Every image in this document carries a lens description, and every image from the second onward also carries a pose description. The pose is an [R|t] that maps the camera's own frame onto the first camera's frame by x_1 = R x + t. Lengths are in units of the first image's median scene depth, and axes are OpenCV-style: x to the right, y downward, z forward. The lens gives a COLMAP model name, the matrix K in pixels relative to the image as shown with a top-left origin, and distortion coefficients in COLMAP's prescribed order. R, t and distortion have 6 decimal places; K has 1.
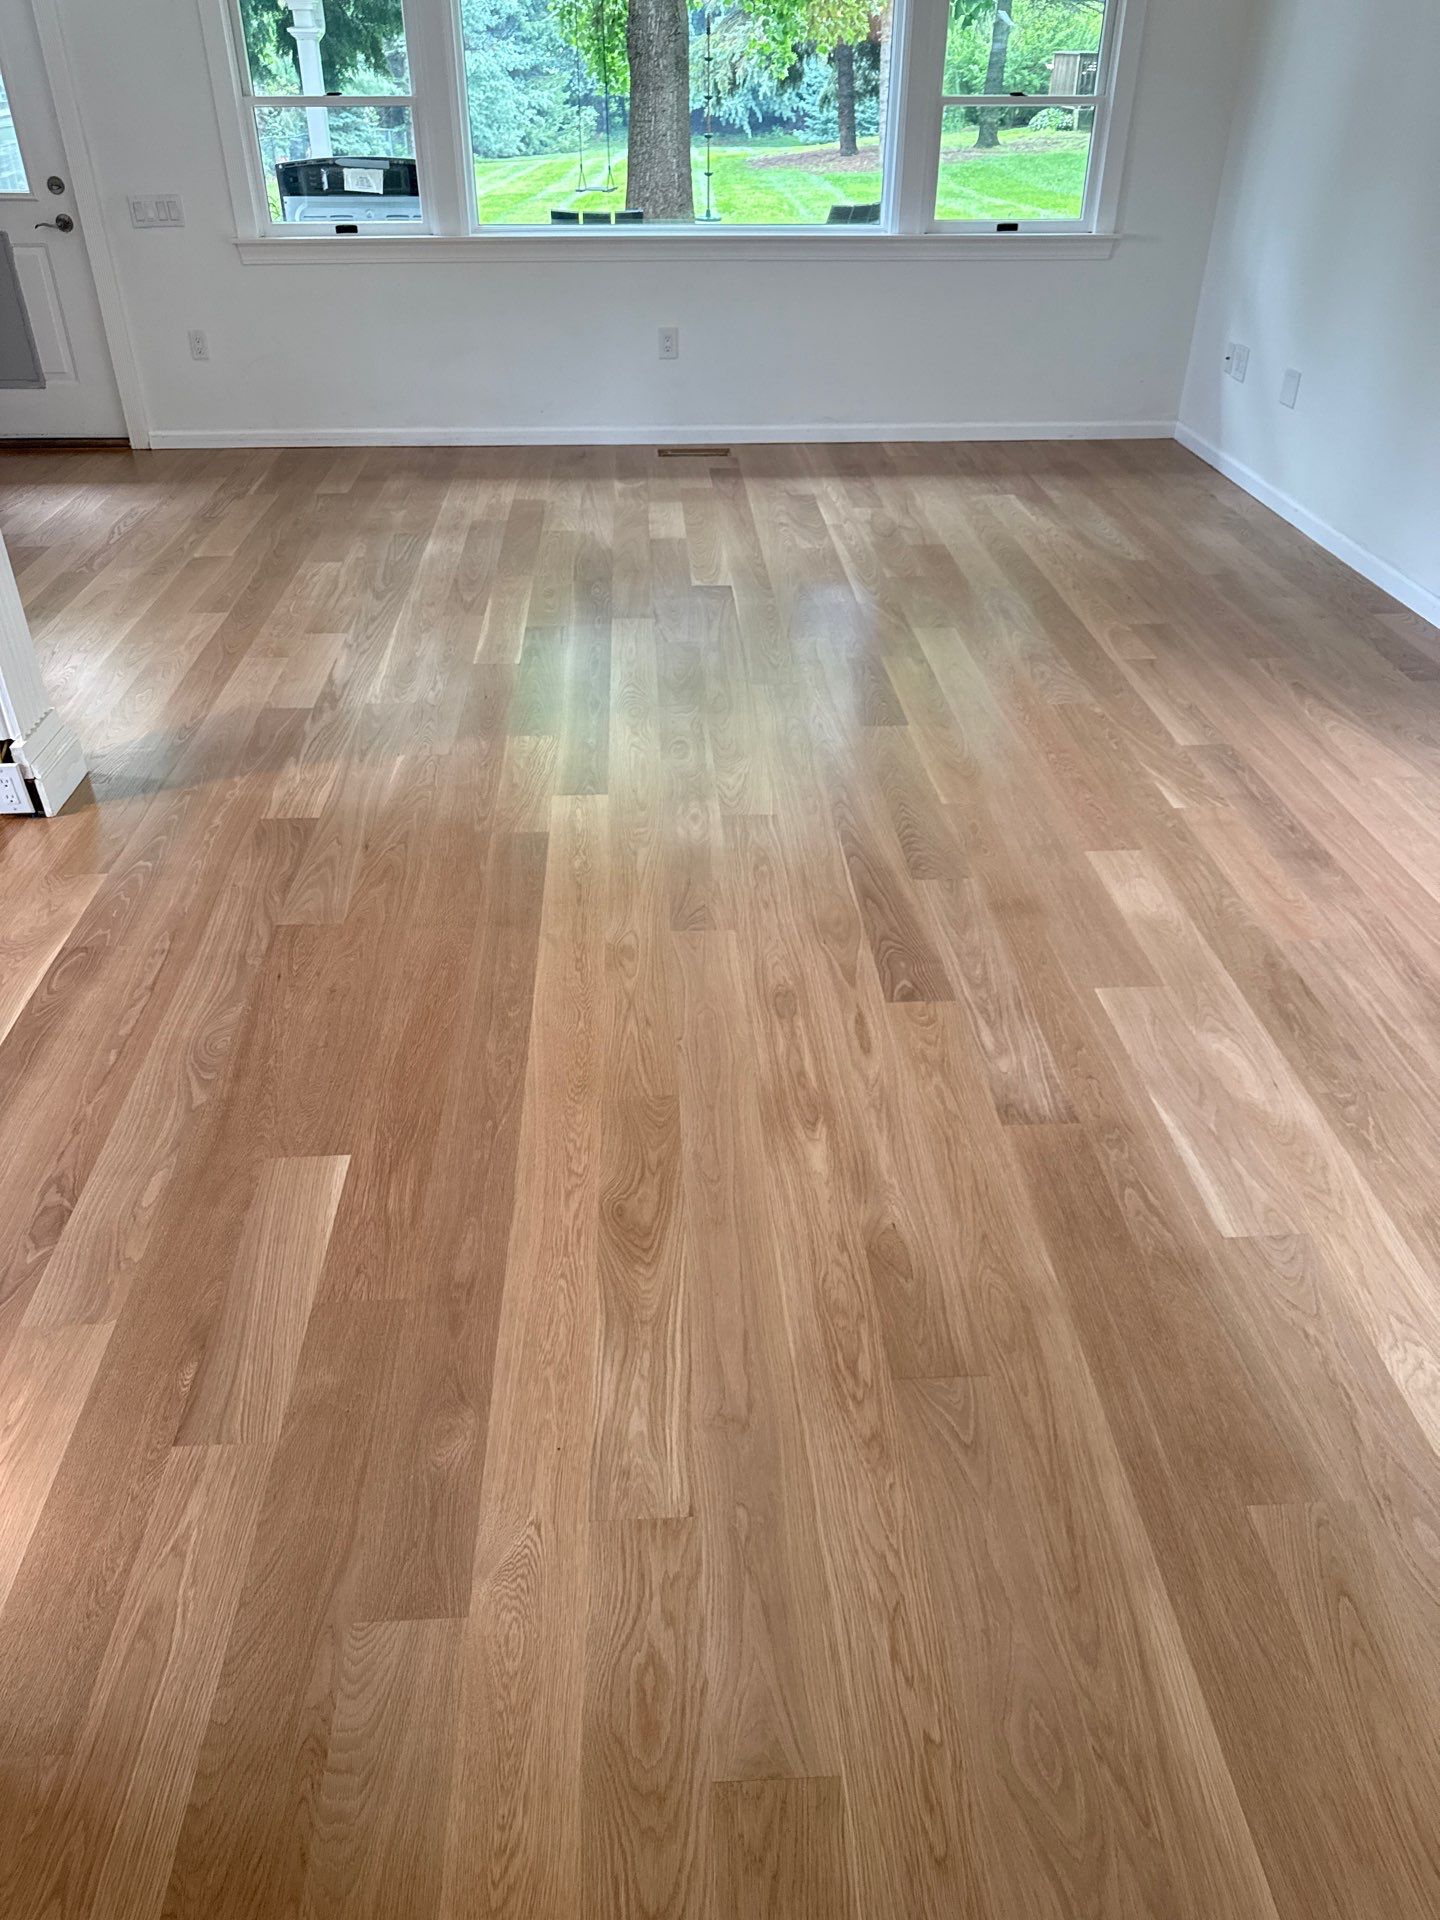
lens RADIAL K [[1387.4, 0, 681.7], [0, 1387.4, 953.2], [0, 0, 1]] dist [0.056470, -0.059867]
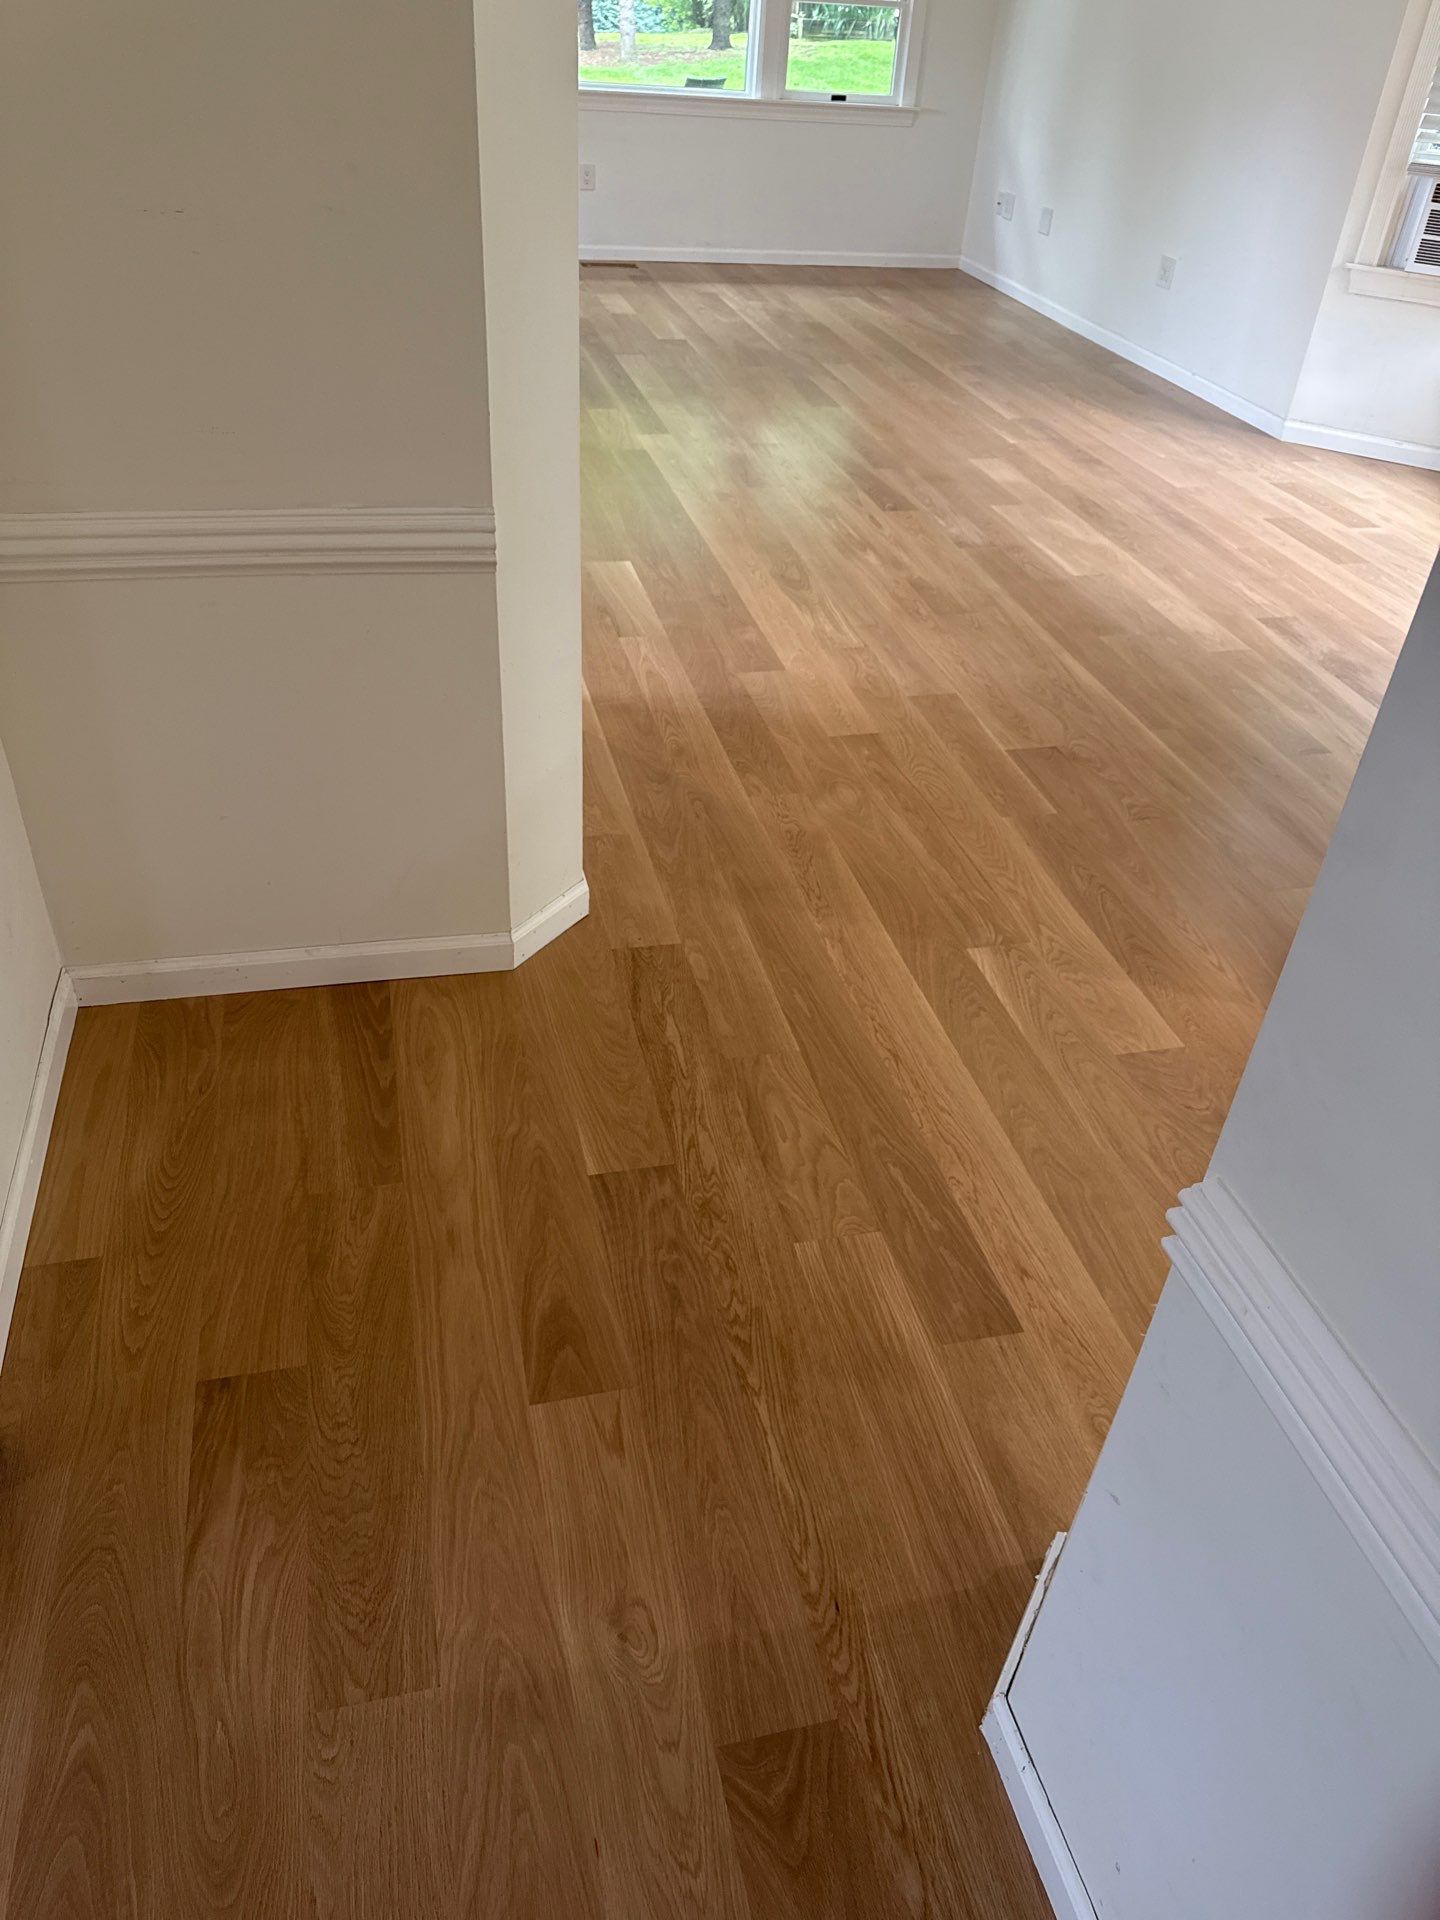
lens RADIAL K [[1387.4, 0, 644.9], [0, 1387.4, 981.8], [0, 0, 1]] dist [0.056470, -0.059867]
pose [[0.984997, -0.048664, 0.165570, -0.567615], [0.037442, 0.996827, 0.070241, 0.588799], [-0.168463, -0.062988, 0.983693, -0.900674]]
